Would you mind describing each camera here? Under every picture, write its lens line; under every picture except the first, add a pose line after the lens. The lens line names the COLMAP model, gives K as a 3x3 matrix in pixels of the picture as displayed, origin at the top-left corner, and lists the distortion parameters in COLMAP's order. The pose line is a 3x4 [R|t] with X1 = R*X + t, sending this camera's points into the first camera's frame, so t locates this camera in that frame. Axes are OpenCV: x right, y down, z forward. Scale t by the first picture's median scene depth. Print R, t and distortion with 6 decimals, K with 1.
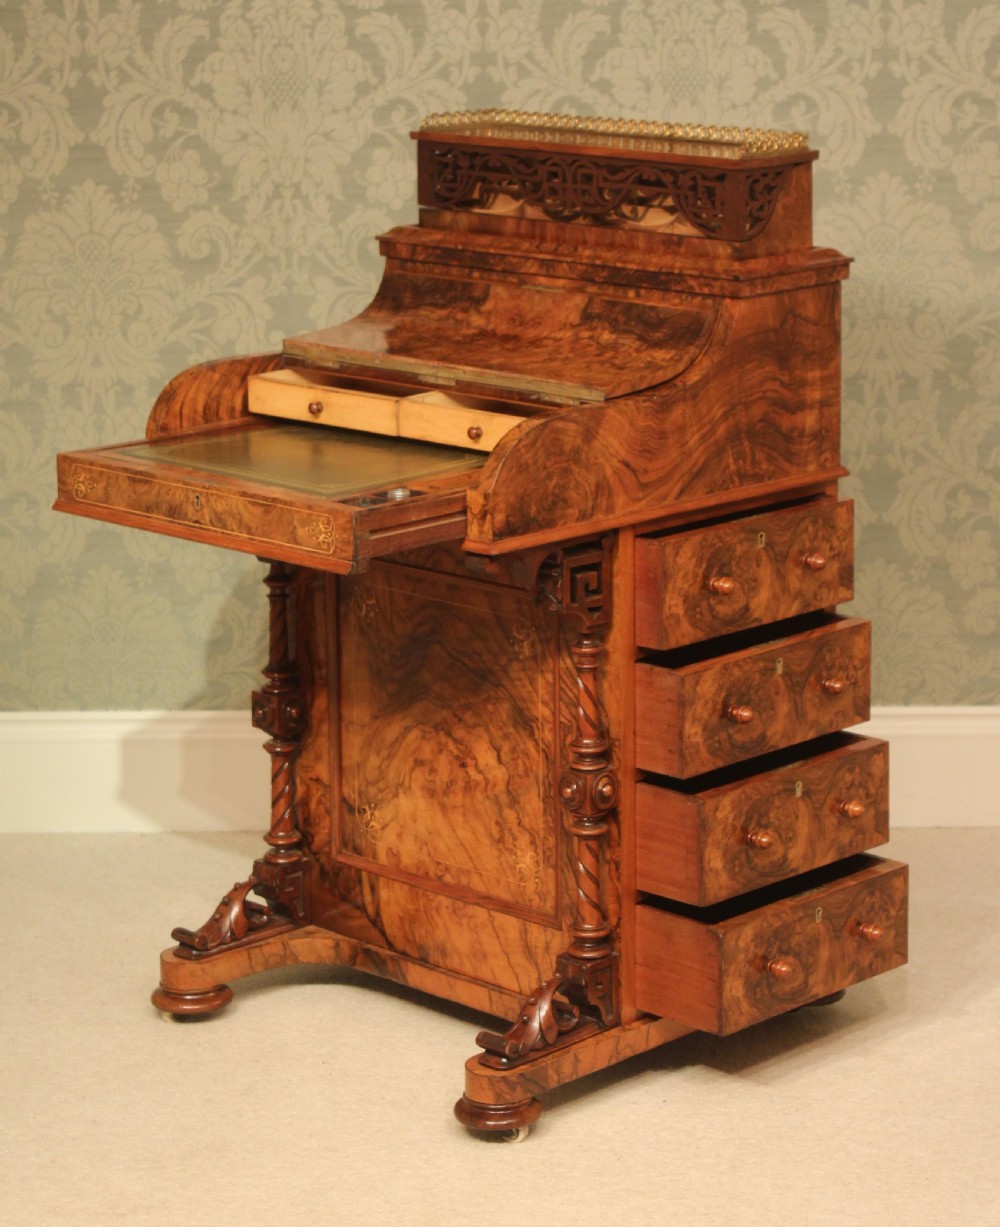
lens RADIAL K [[3268.3, 0, 493.9], [0, 3268.3, 614.2], [0, 0, 1]] dist [0.194758, 0.000000]
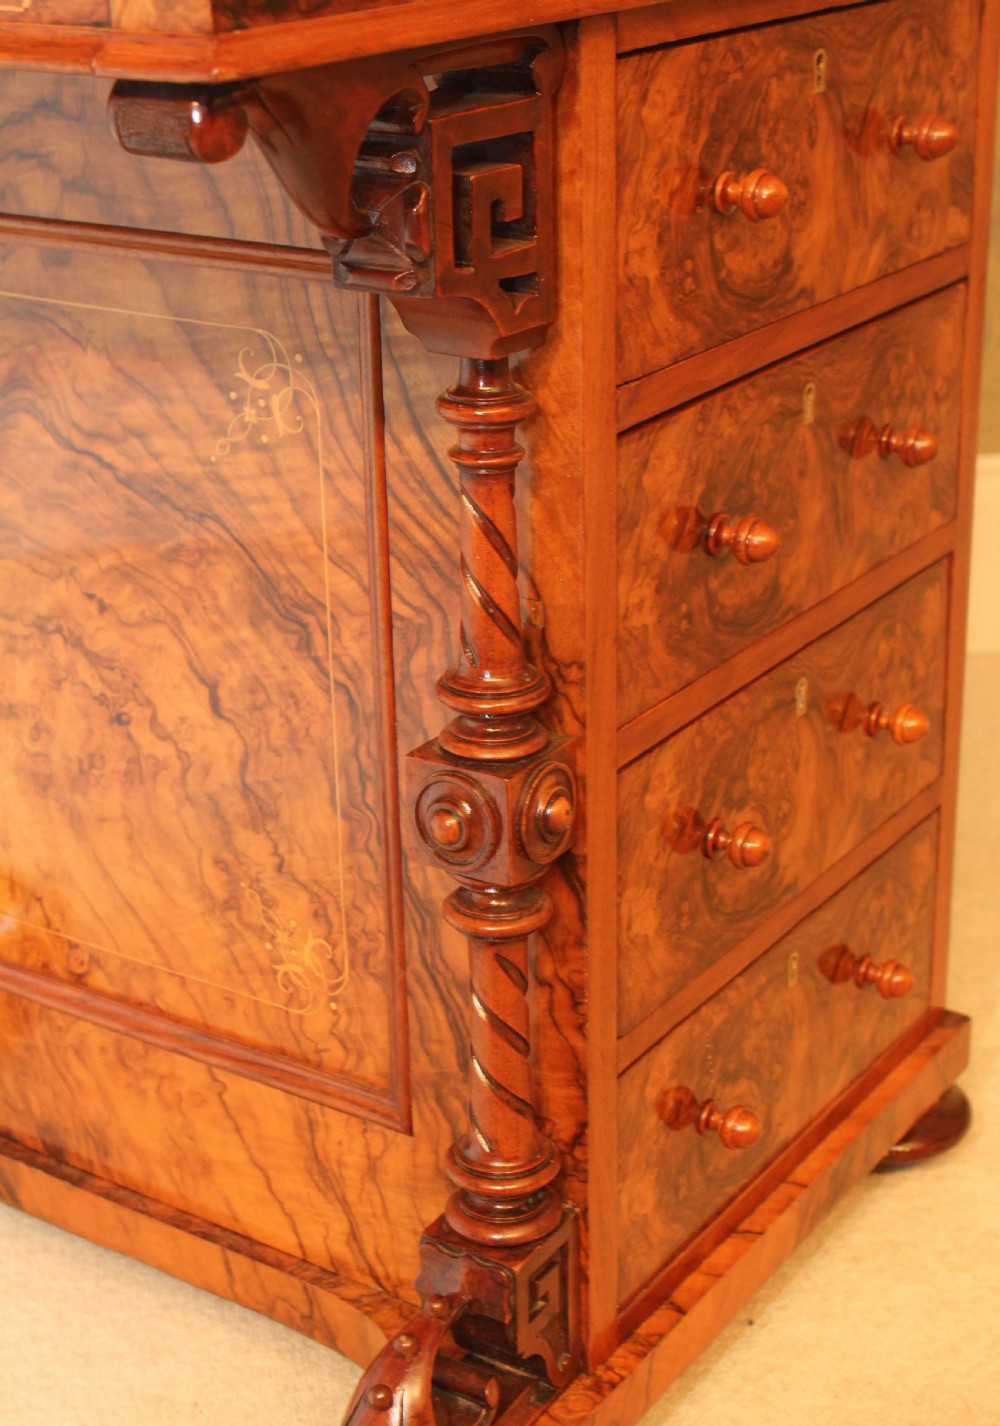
lens RADIAL K [[2369.7, 0, 504.0], [0, 2369.7, 713.3], [0, 0, 1]] dist [-0.009478, 0.000000]
pose [[0.981628, -0.077782, 0.174232, -0.013870], [0.050766, 0.986693, 0.154468, 0.003896], [-0.183928, -0.142785, 0.972514, 0.732550]]
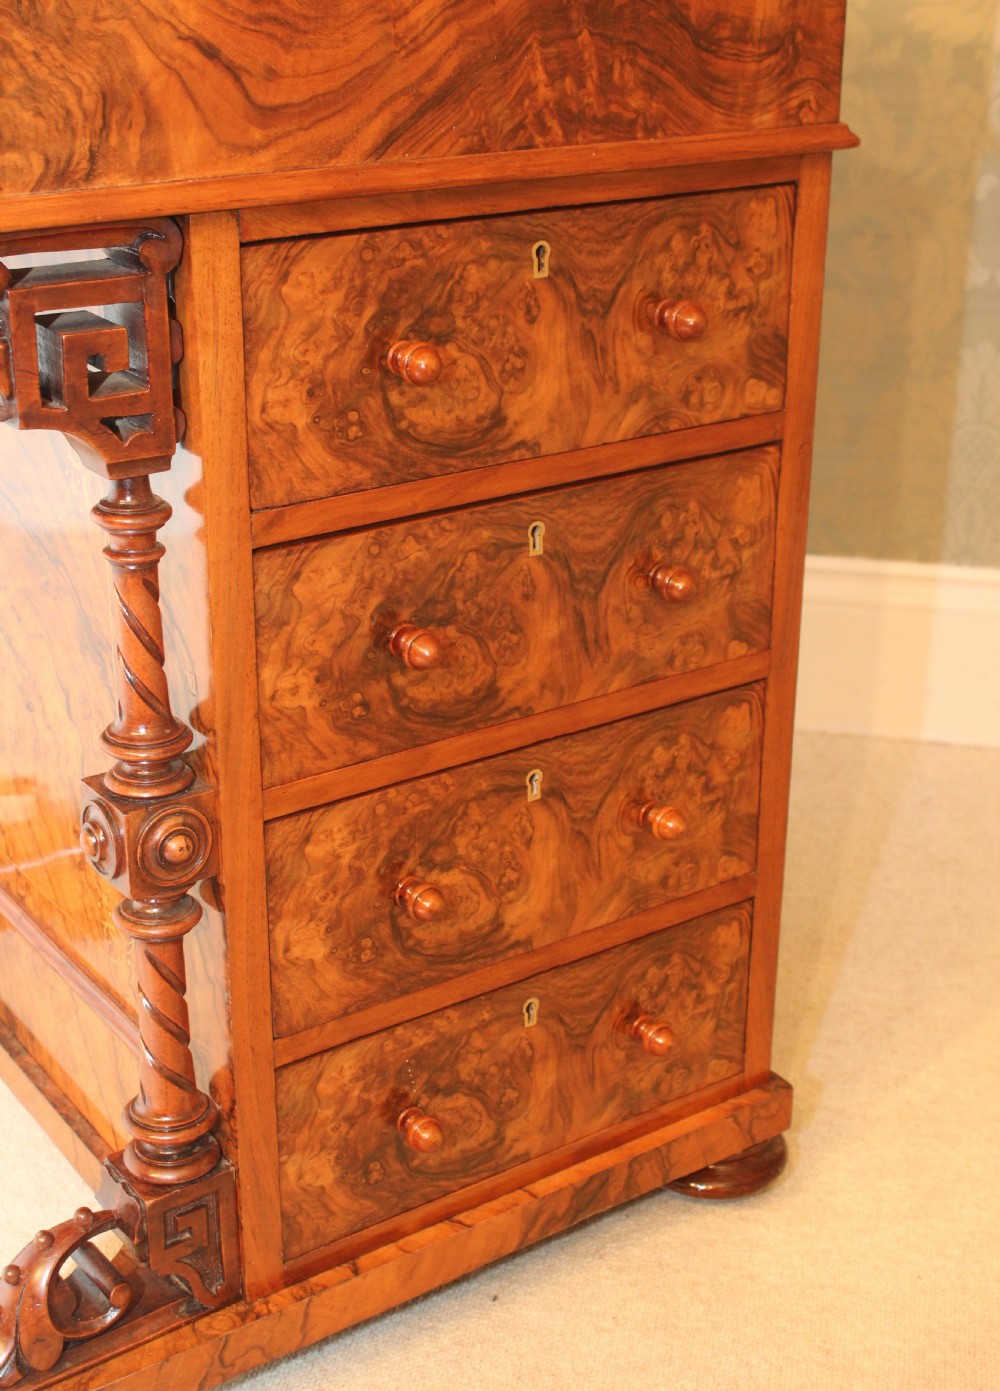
lens RADIAL K [[2031.4, 0, 507.2], [0, 2031.4, 684.1], [0, 0, 1]] dist [-0.040925, 0.000000]
pose [[0.984930, 0.086187, -0.149947, 0.111578], [-0.060781, 0.984175, 0.166449, -0.013475], [0.161920, -0.154826, 0.974582, 0.728322]]
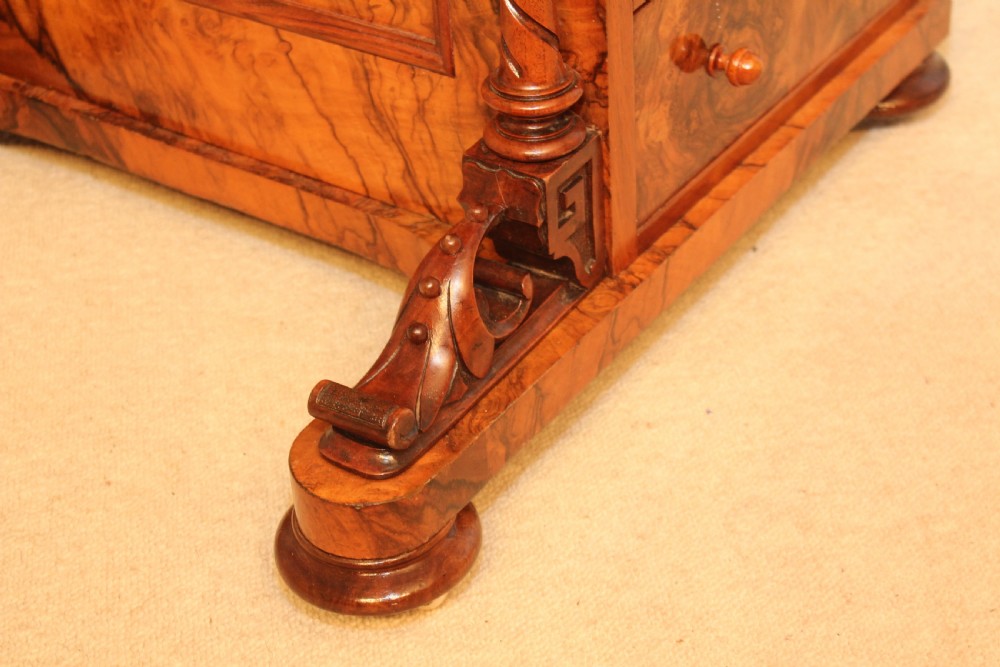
lens RADIAL K [[1956.7, 0, 505.4], [0, 1956.7, 331.5], [0, 0, 1]] dist [0.039119, 0.000000]
pose [[0.983260, -0.136439, 0.120765, -0.009251], [0.081335, 0.921750, 0.379159, 0.028482], [-0.163047, -0.362989, 0.917417, 0.745049]]
